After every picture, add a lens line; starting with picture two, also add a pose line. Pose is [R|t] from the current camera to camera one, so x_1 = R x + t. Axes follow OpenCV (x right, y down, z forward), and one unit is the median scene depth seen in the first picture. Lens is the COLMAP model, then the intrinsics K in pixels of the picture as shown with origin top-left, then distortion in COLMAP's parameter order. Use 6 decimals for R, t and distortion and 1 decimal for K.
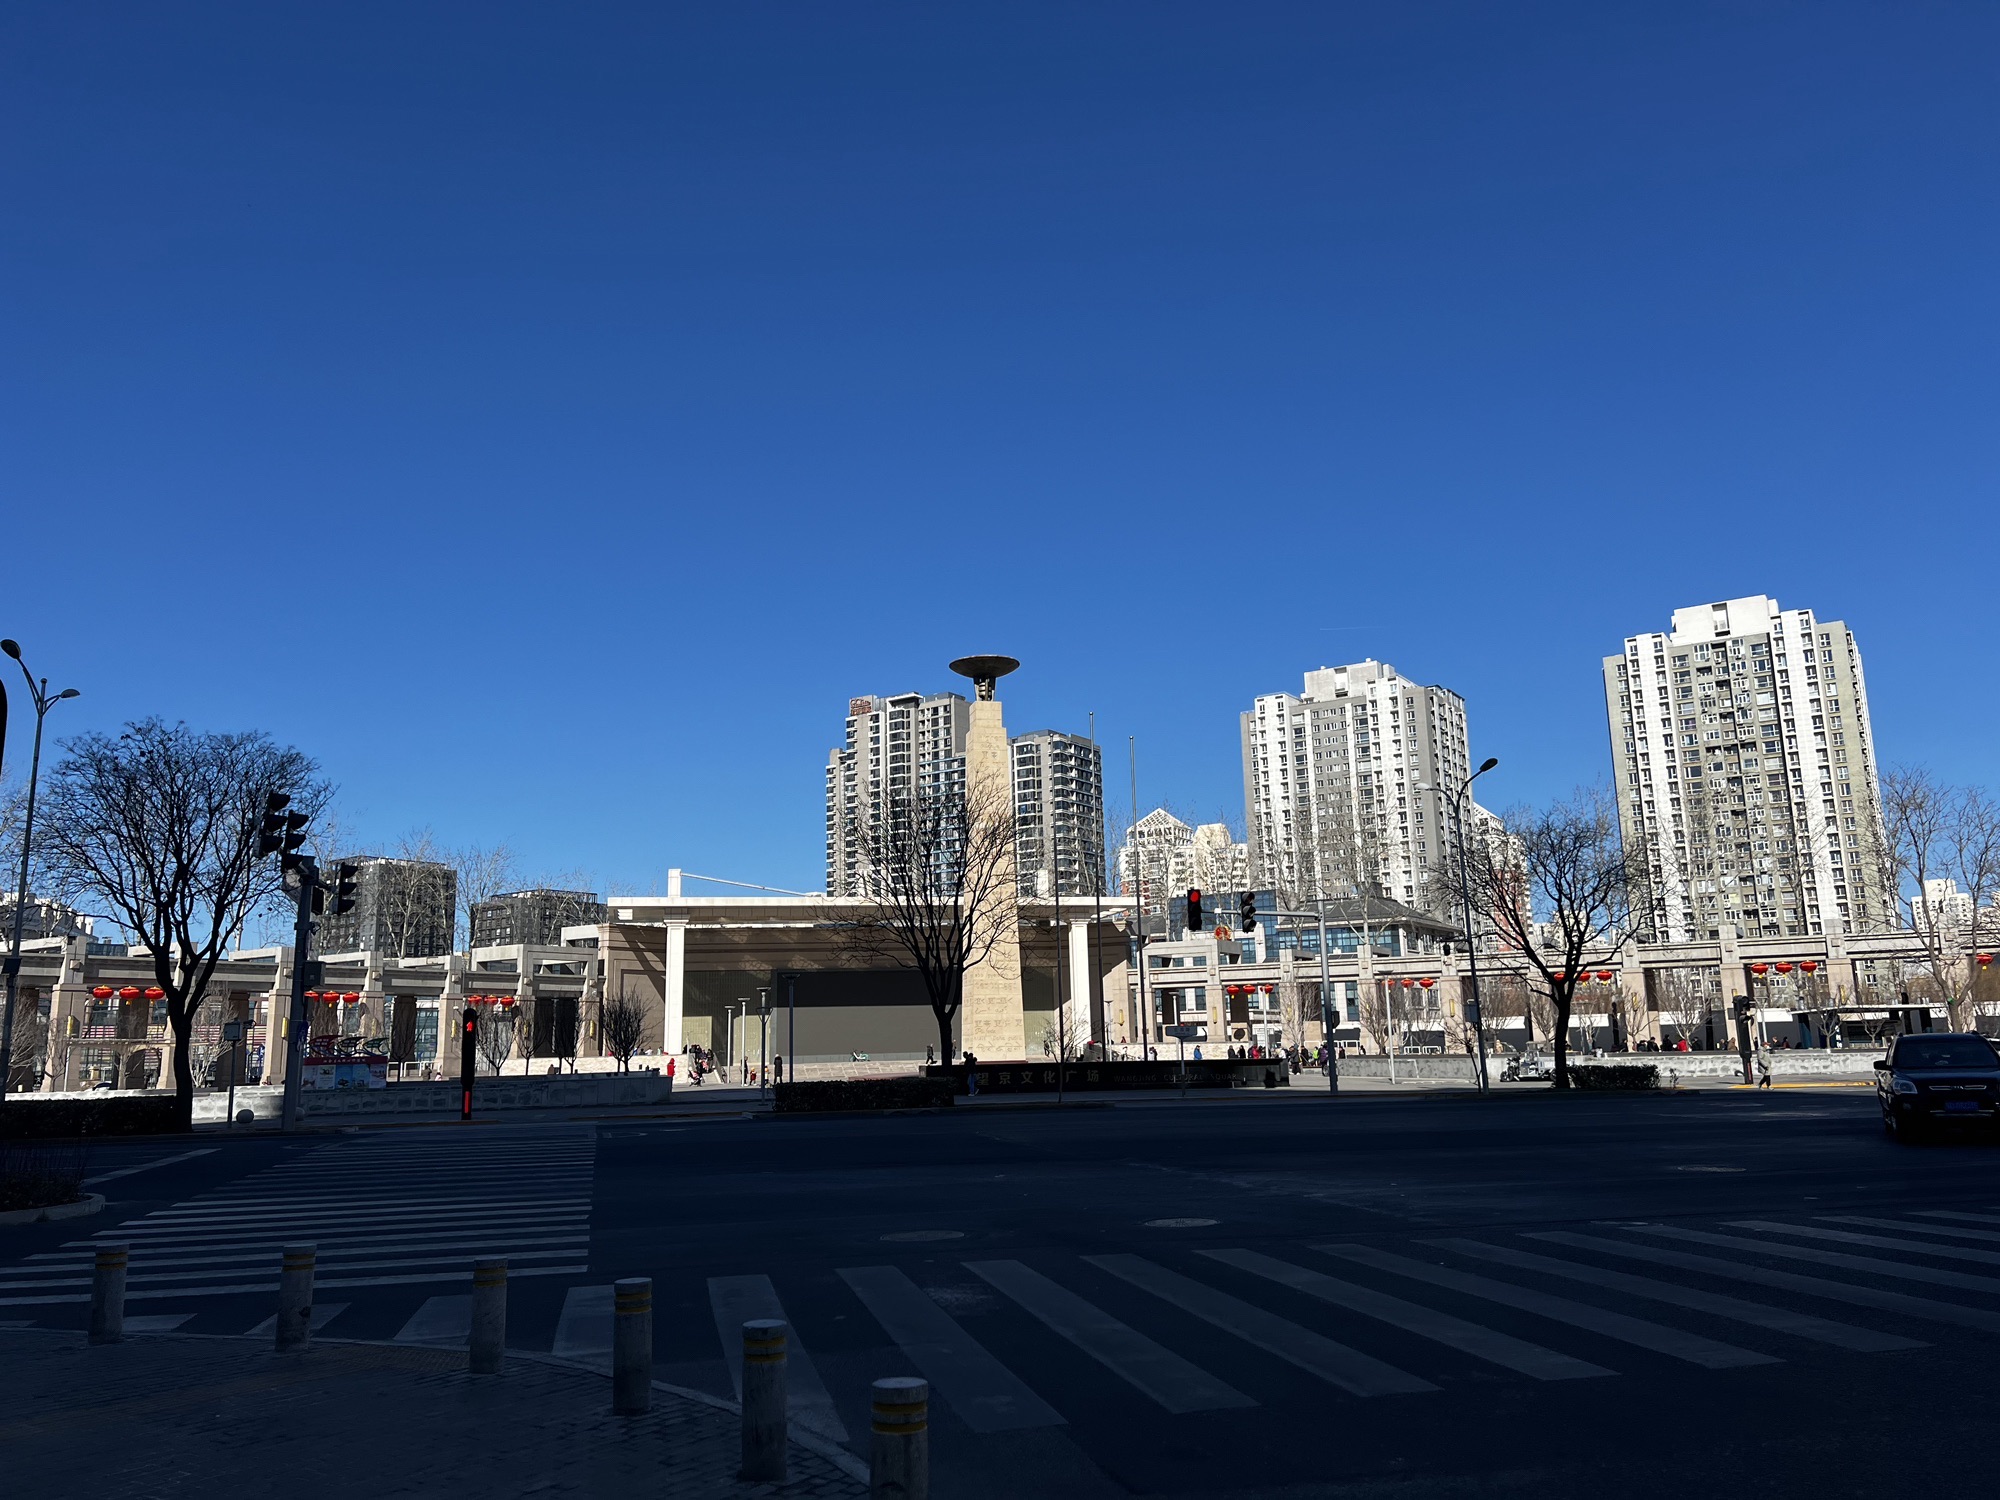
lens RADIAL K [[1499.8, 0, 1006.3], [0, 1499.8, 746.3], [0, 0, 1]] dist [0.090339, -0.026836]
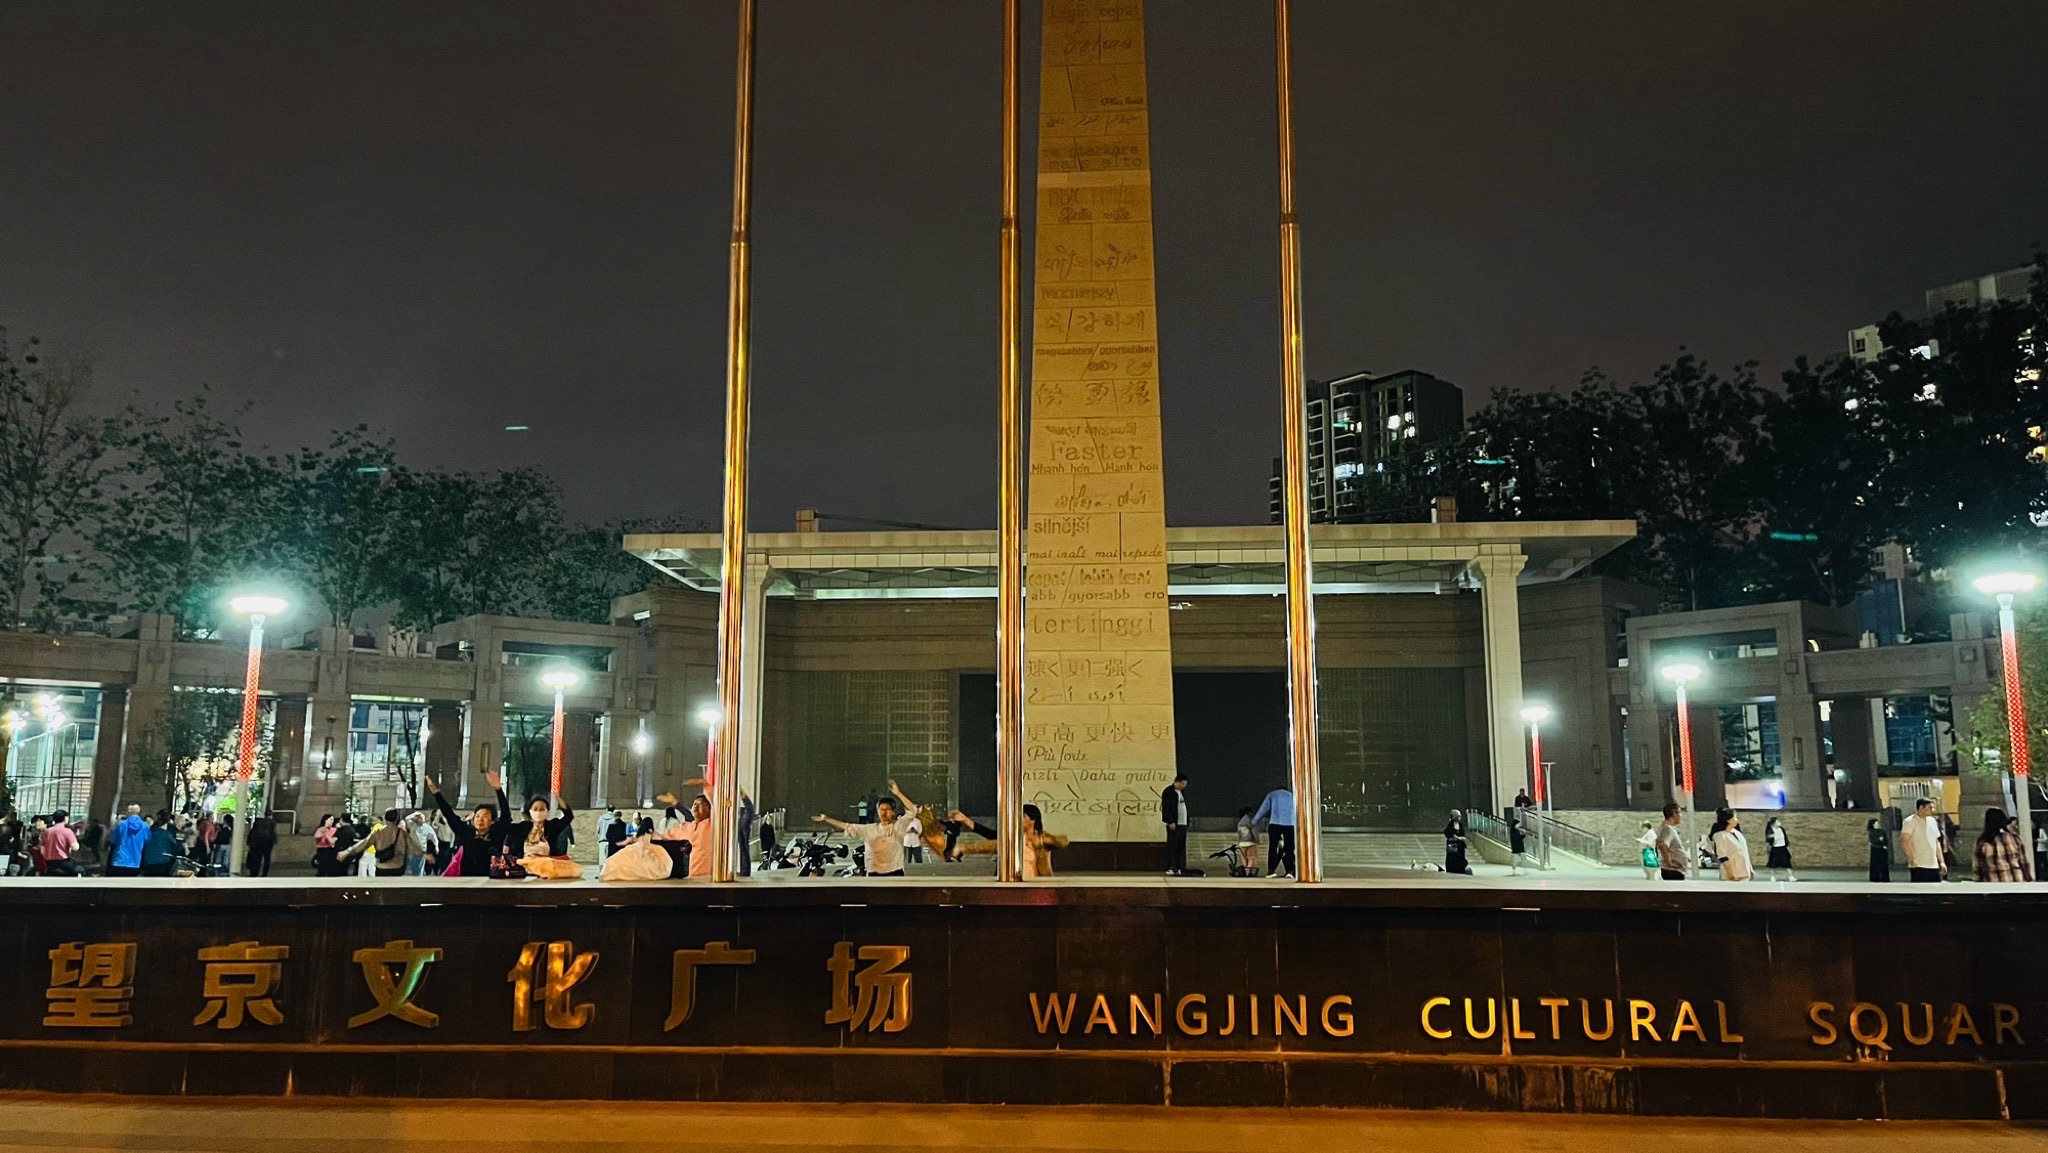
lens RADIAL K [[1577.6, 0, 1021.0], [0, 1577.6, 573.1], [0, 0, 1]] dist [0.049419, -0.054338]
pose [[0.951454, -0.024825, -0.306788, 0.026524], [0.038996, 0.998433, 0.040146, 0.039692], [0.305310, -0.050160, 0.950931, 0.196035]]
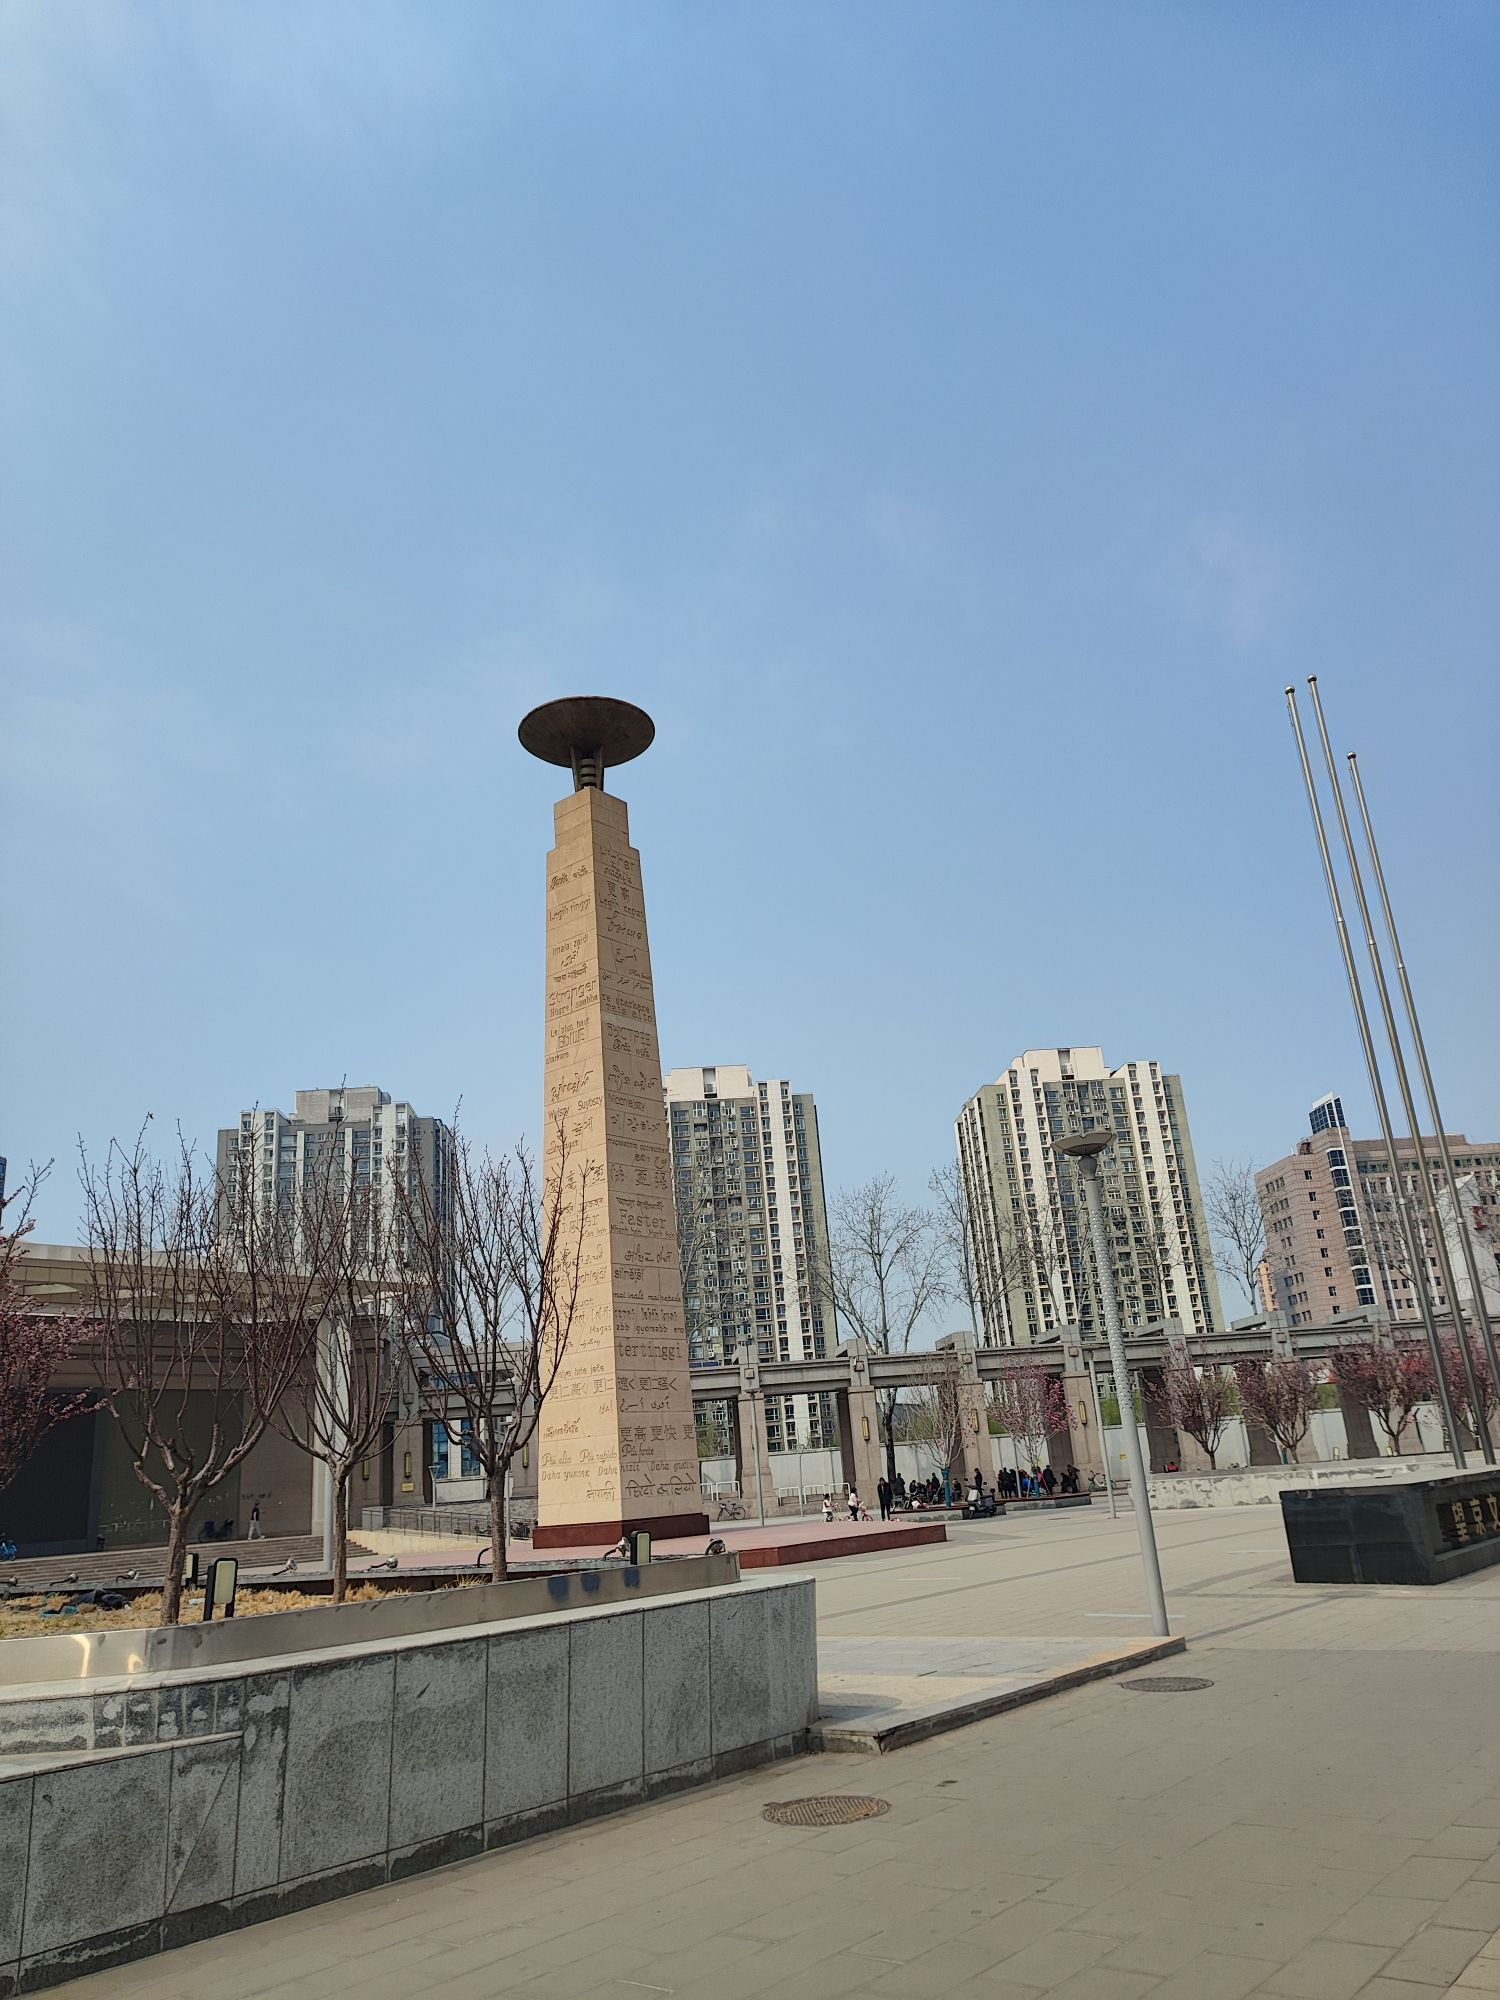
lens RADIAL K [[1400.6, 0, 763.5], [0, 1400.6, 989.8], [0, 0, 1]] dist [0.024049, -0.000935]
pose [[0.805378, 0.163165, 0.569863, -0.073870], [-0.063242, 0.979534, -0.191085, 0.039156], [-0.589379, 0.117857, 0.799214, 0.185250]]
